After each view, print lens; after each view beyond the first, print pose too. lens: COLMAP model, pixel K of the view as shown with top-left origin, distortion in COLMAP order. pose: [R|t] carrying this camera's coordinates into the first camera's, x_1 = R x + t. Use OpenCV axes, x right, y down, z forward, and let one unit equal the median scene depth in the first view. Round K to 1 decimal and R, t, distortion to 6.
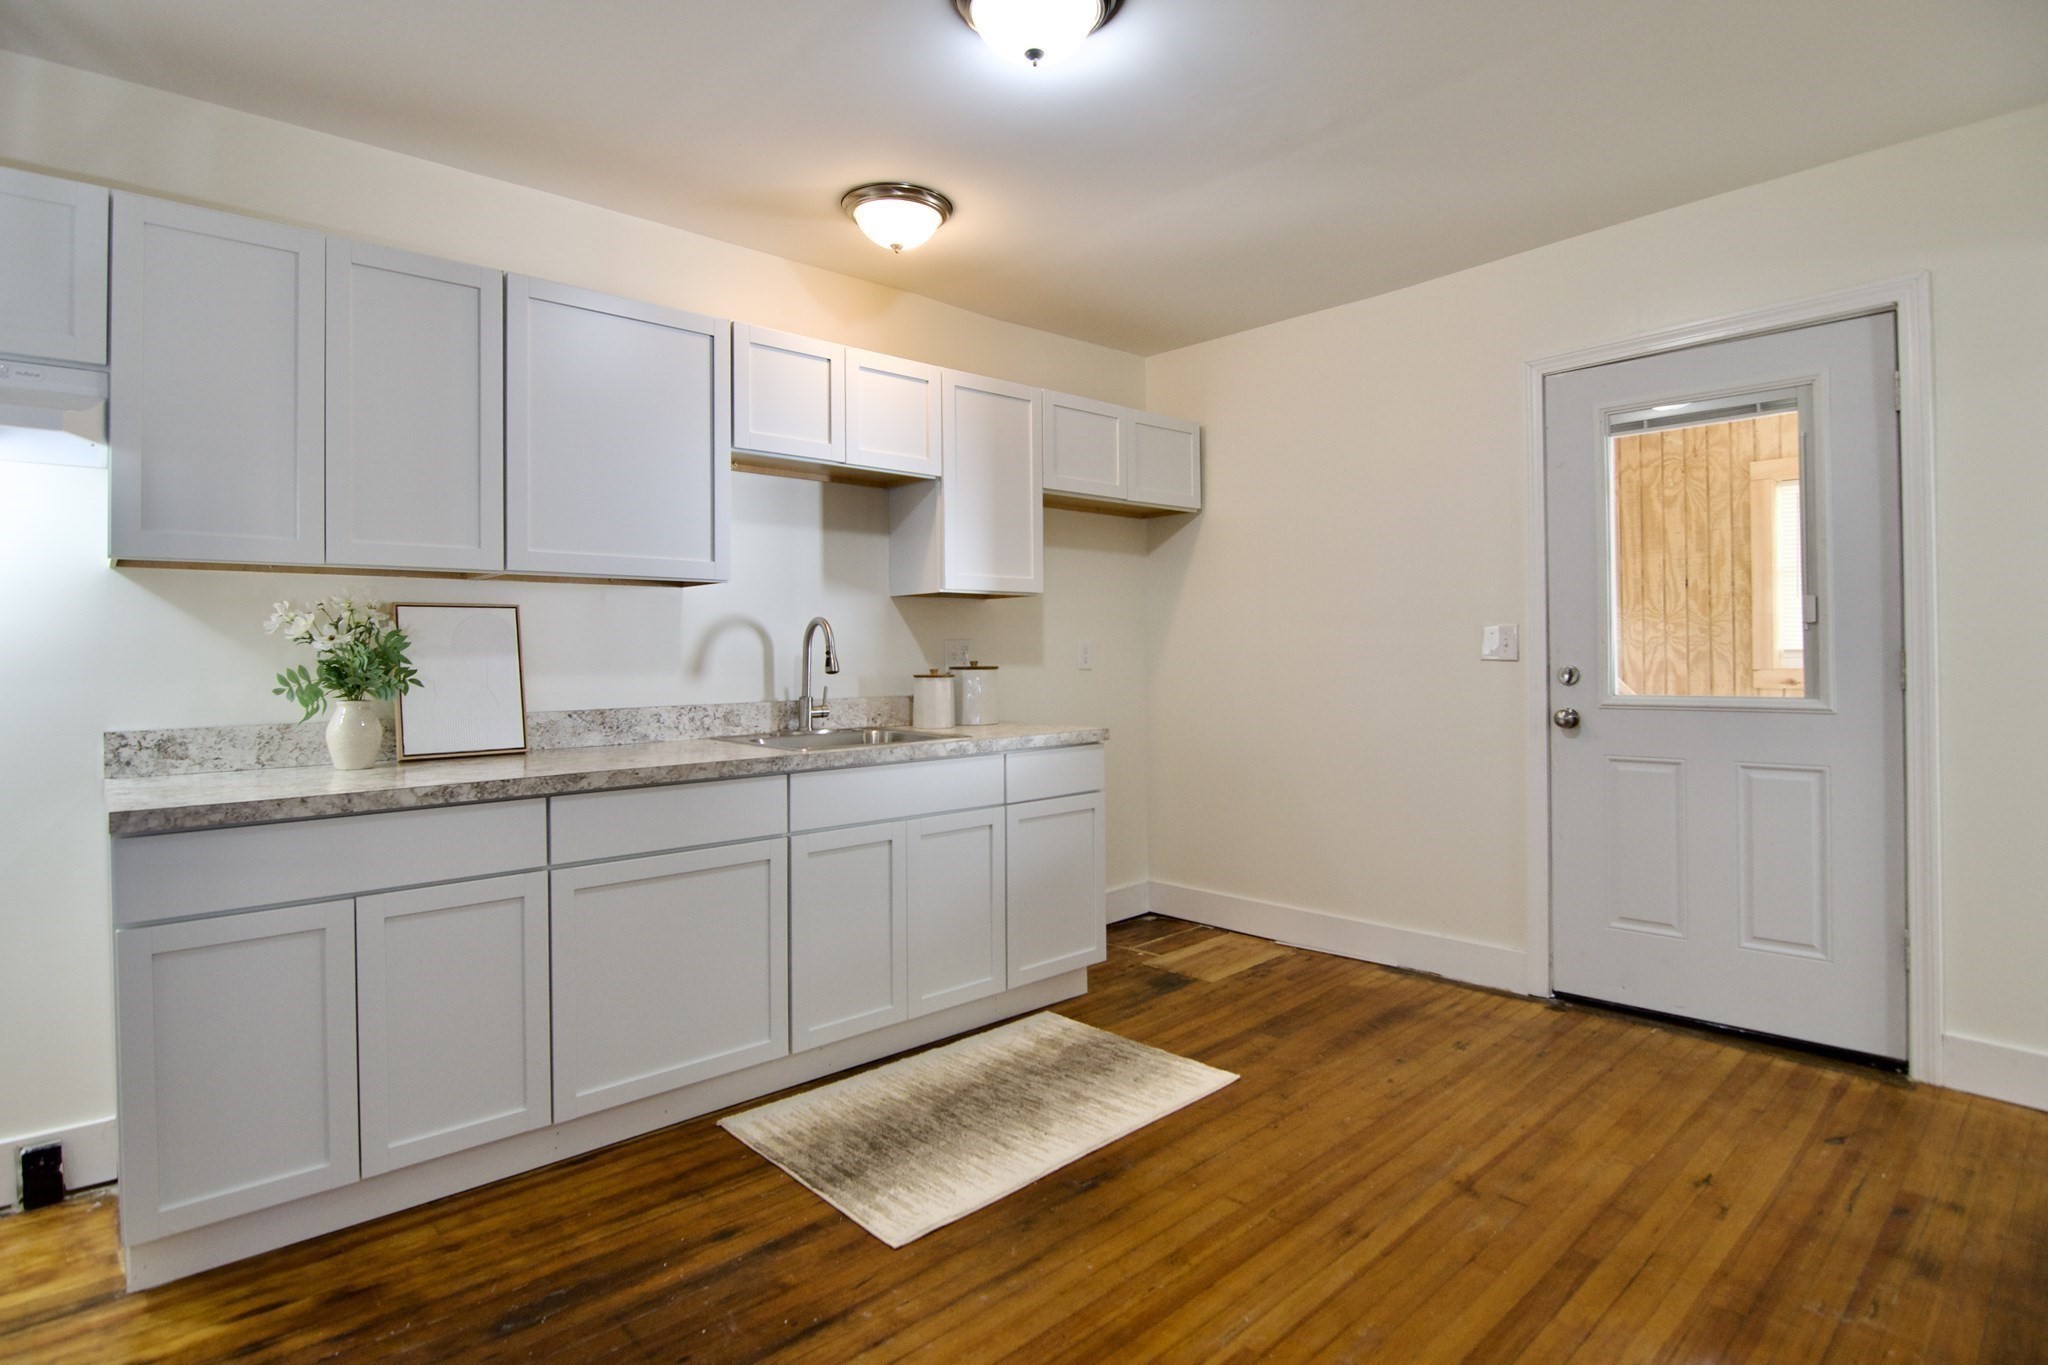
lens RADIAL K [[1033.1, 0, 952.9], [0, 1033.1, 634.3], [0, 0, 1]] dist [-0.004543, -0.011132]
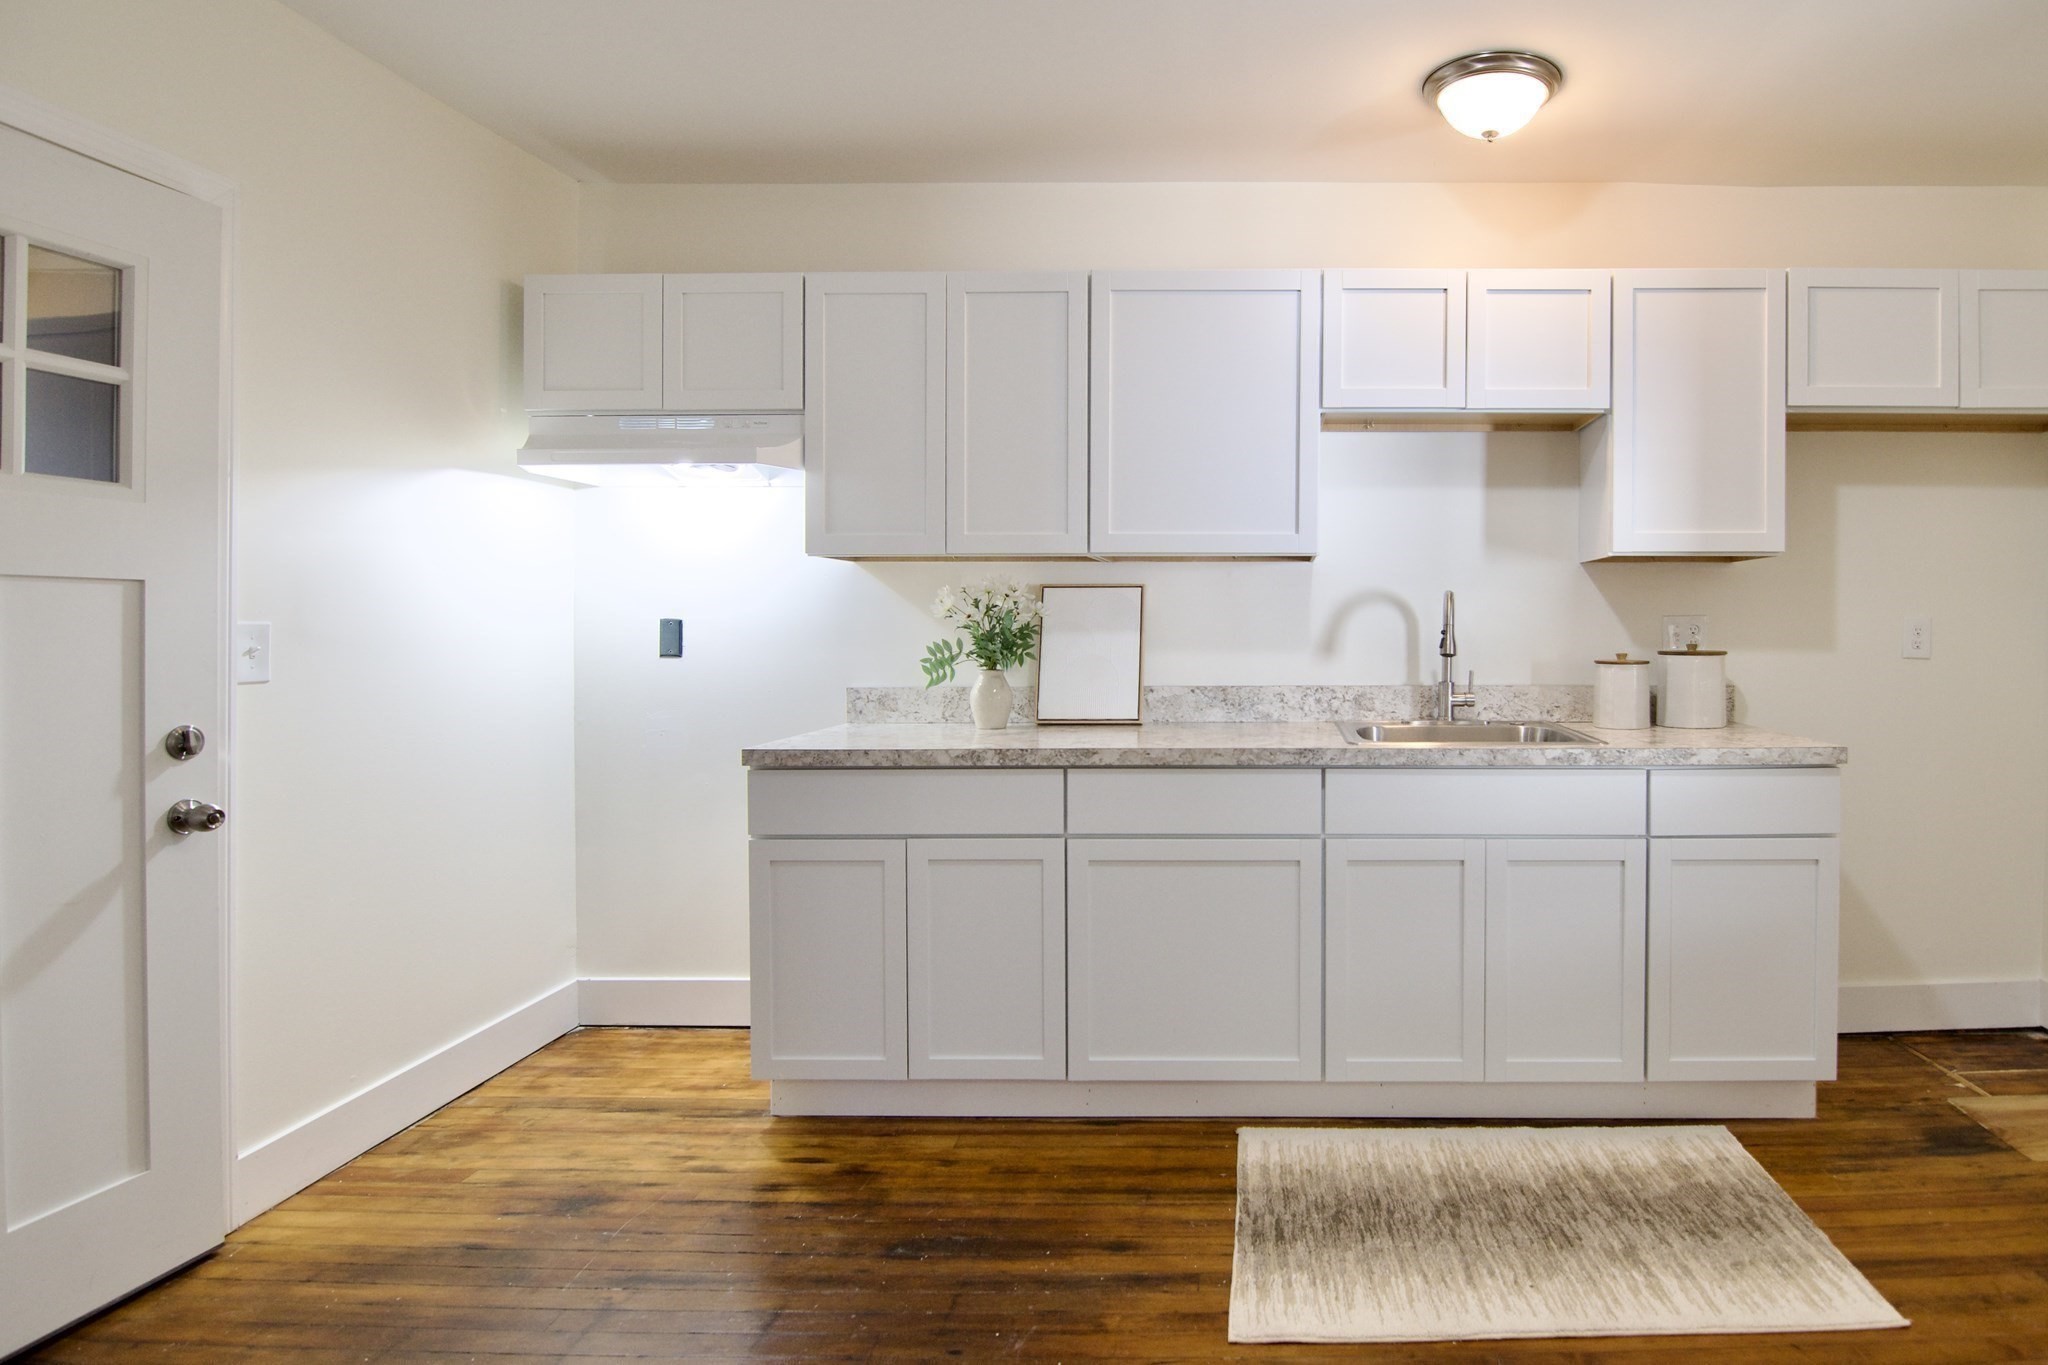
lens RADIAL K [[1033.1, 0, 1226.4], [0, 1033.1, 628.4], [0, 0, 1]] dist [-0.004543, -0.011132]
pose [[0.758824, 0.009474, -0.651227, 0.350821], [0.005752, 0.999758, 0.021246, -0.005233], [0.651271, -0.019868, 0.758585, 0.267330]]
